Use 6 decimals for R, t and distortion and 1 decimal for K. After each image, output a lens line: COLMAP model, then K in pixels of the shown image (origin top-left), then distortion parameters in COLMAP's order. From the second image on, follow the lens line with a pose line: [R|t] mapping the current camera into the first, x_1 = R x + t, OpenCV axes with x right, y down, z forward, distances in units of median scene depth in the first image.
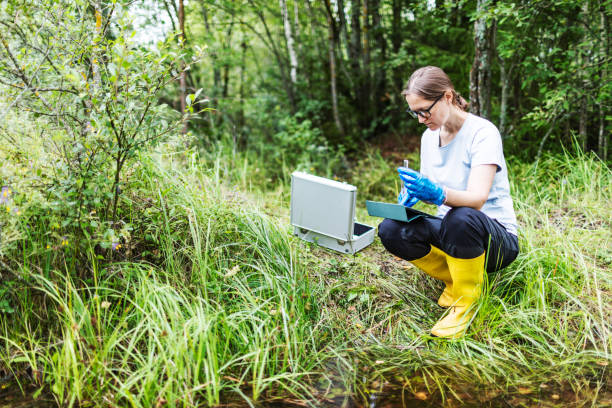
lens RADIAL K [[568.7, 0, 306.8], [0, 568.7, 202.7], [0, 0, 1]] dist [-0.004487, -0.004411]
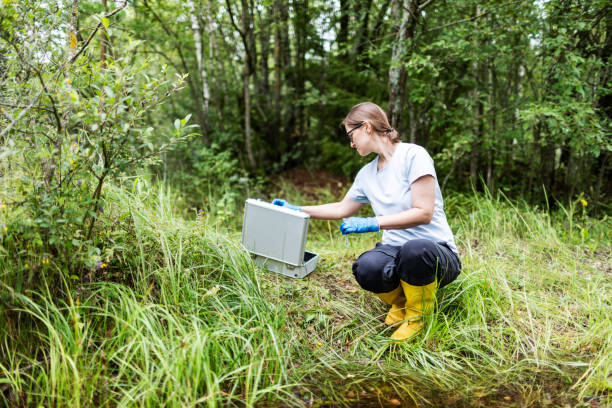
lens RADIAL K [[568.7, 0, 306.8], [0, 568.7, 202.7], [0, 0, 1]] dist [-0.004487, -0.004411]
pose [[0.979575, 0.028765, 0.199010, -0.074356], [-0.016530, 0.997885, -0.062870, 0.009777], [-0.200397, 0.058296, 0.977979, -0.023839]]
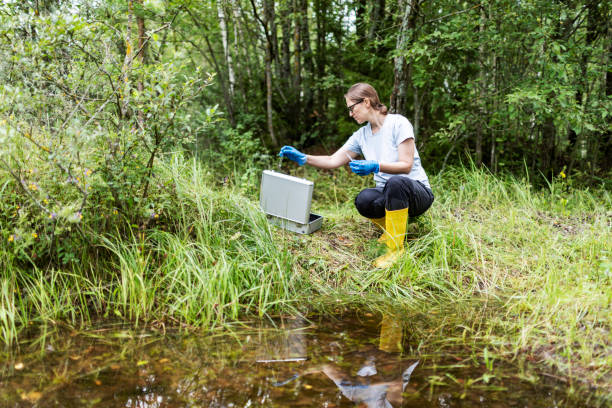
lens RADIAL K [[568.7, 0, 306.8], [0, 568.7, 202.7], [0, 0, 1]] dist [-0.004487, -0.004411]
pose [[0.987846, 0.020977, 0.154016, -0.074764], [-0.017254, 0.999527, -0.025469, 0.030578], [-0.154478, 0.022502, 0.987740, -0.175264]]
